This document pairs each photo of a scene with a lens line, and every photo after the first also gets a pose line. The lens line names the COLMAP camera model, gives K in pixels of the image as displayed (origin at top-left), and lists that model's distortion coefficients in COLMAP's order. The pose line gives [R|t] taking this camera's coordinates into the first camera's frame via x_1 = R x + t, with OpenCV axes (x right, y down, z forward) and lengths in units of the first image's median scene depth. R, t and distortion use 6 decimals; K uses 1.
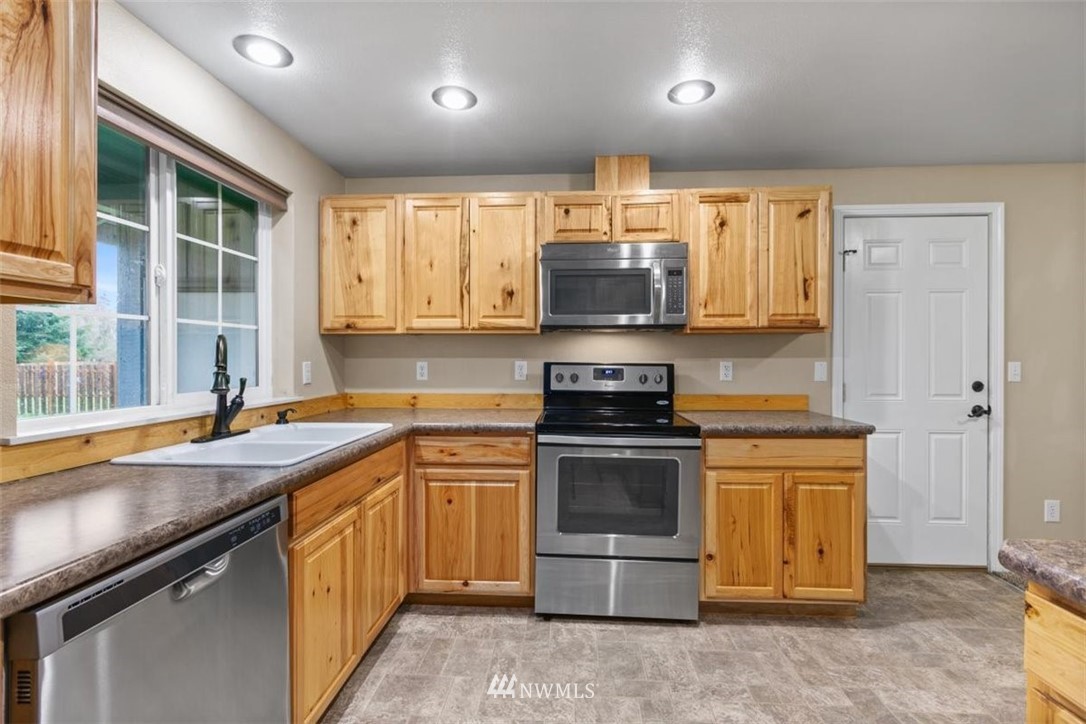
lens RADIAL K [[475.2, 0, 540.5], [0, 475.2, 358.7], [0, 0, 1]] dist [-0.000052, -0.000444]
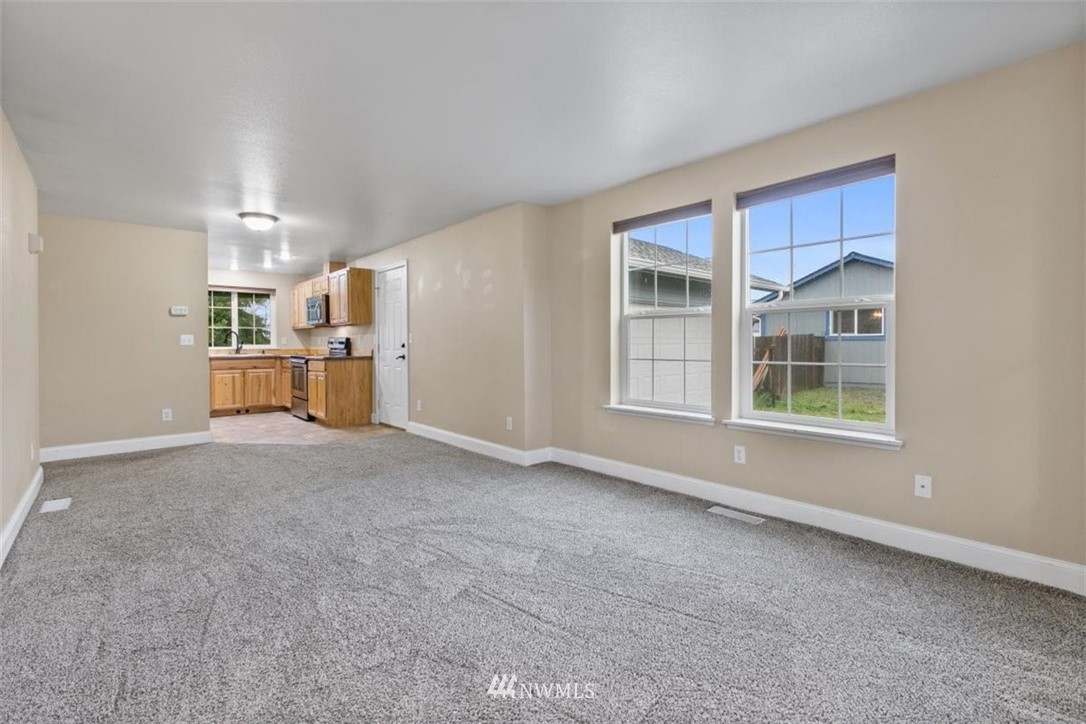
lens RADIAL K [[489.4, 0, 545.4], [0, 489.4, 348.1], [0, 0, 1]] dist [0.000814, -0.000200]
pose [[0.708878, 0.000372, -0.705331, 3.255937], [0.002701, 0.999991, 0.003241, 0.071220], [0.705326, -0.004202, 0.708871, -0.147970]]
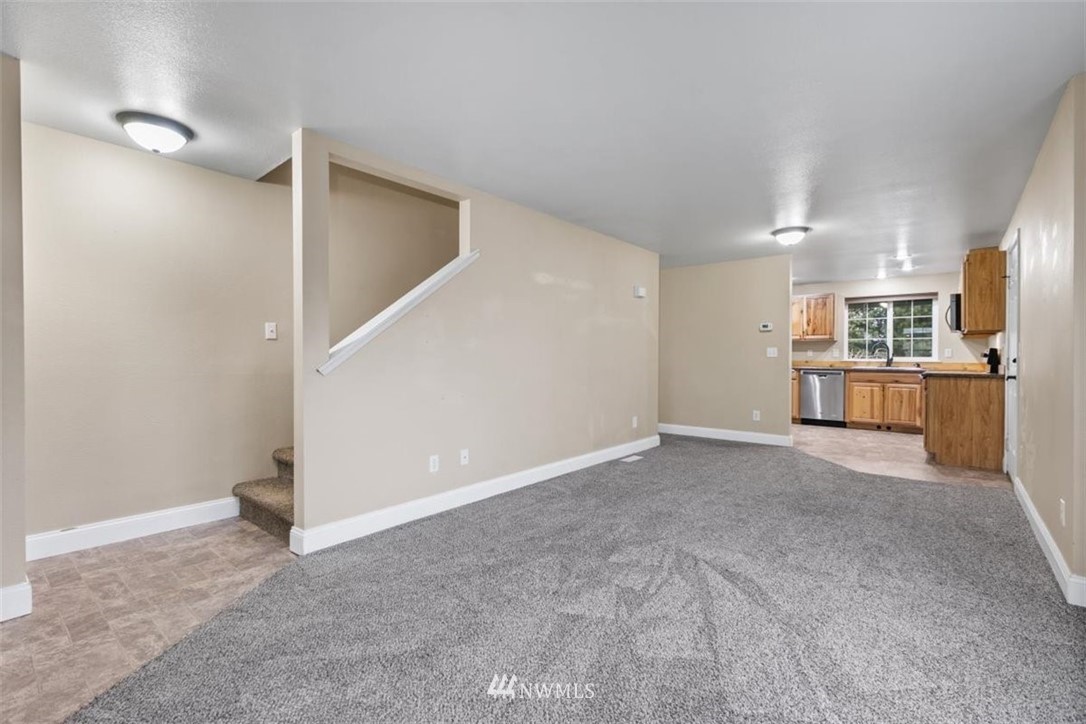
lens RADIAL K [[481.6, 0, 542.1], [0, 481.6, 358.6], [0, 0, 1]] dist [-0.000472, -0.000114]
pose [[-0.602360, 0.000121, -0.798224, 3.227984], [-0.010335, 0.999915, 0.007951, 0.062983], [0.798158, 0.013039, -0.602308, 0.802150]]
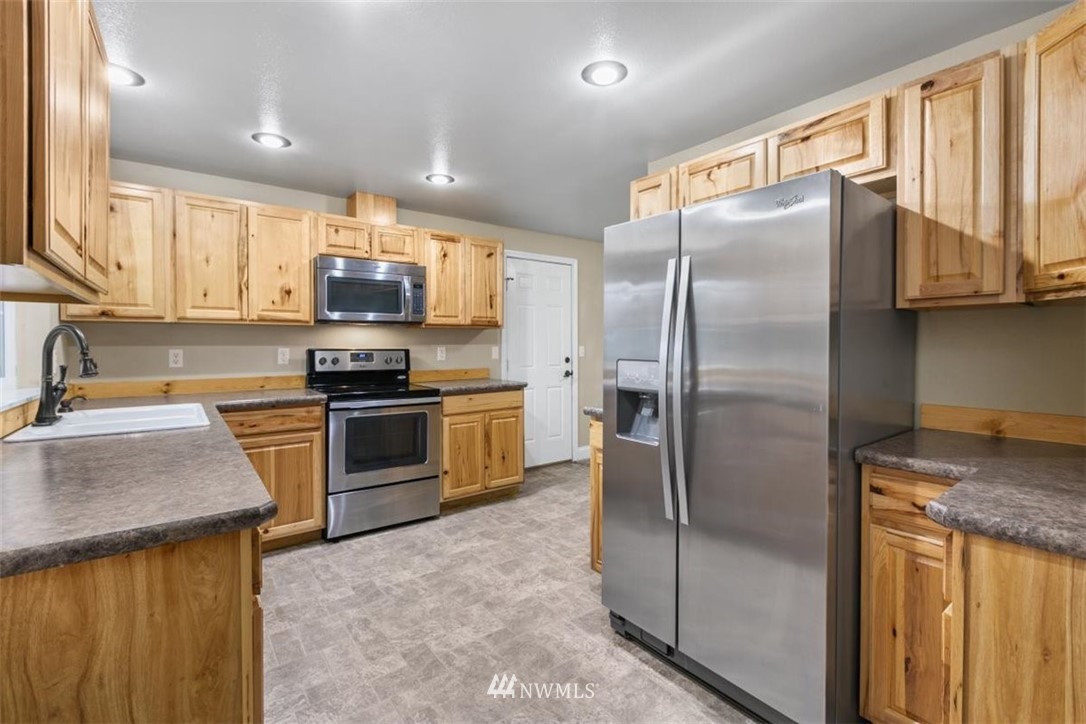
lens RADIAL K [[489.4, 0, 545.4], [0, 489.4, 348.1], [0, 0, 1]] dist [0.000814, -0.000200]
pose [[0.751414, -0.007978, 0.659782, -0.399412], [0.005217, 0.999967, 0.006149, 0.001382], [-0.659810, -0.001178, 0.751432, -0.370422]]
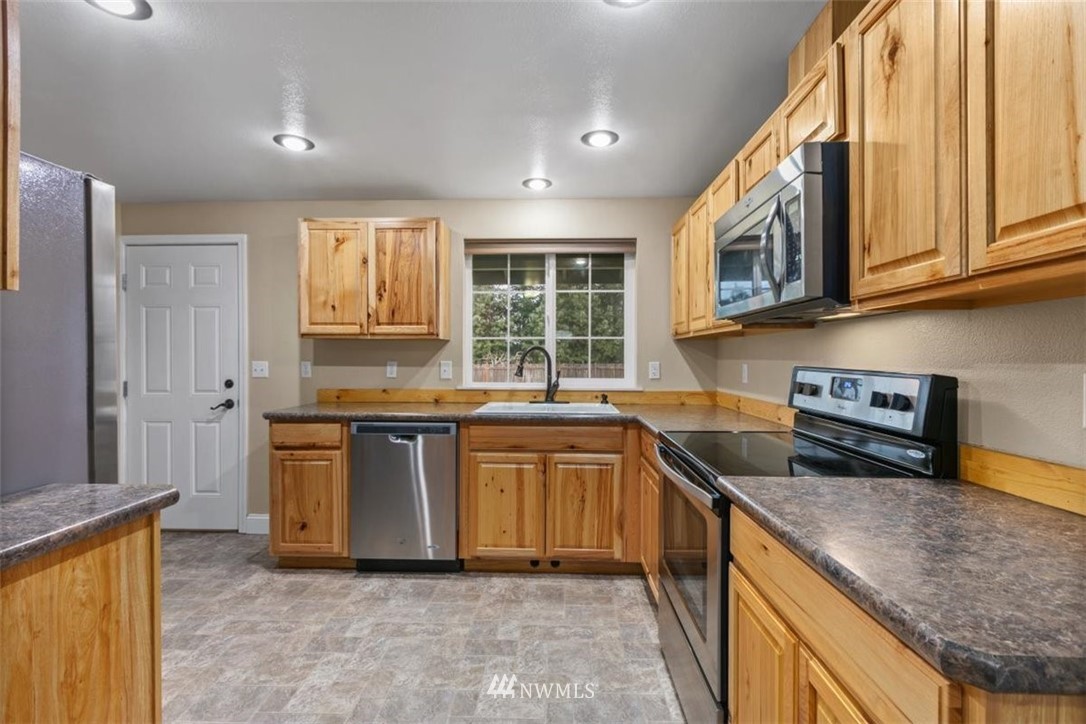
lens RADIAL K [[474.0, 0, 555.7], [0, 474.0, 358.0], [0, 0, 1]] dist [0.000325, -0.000036]
pose [[0.045352, -0.000754, -0.998971, 0.796035], [-0.008045, 0.999967, -0.001120, -0.001924], [0.998939, 0.008088, 0.045345, 0.674471]]
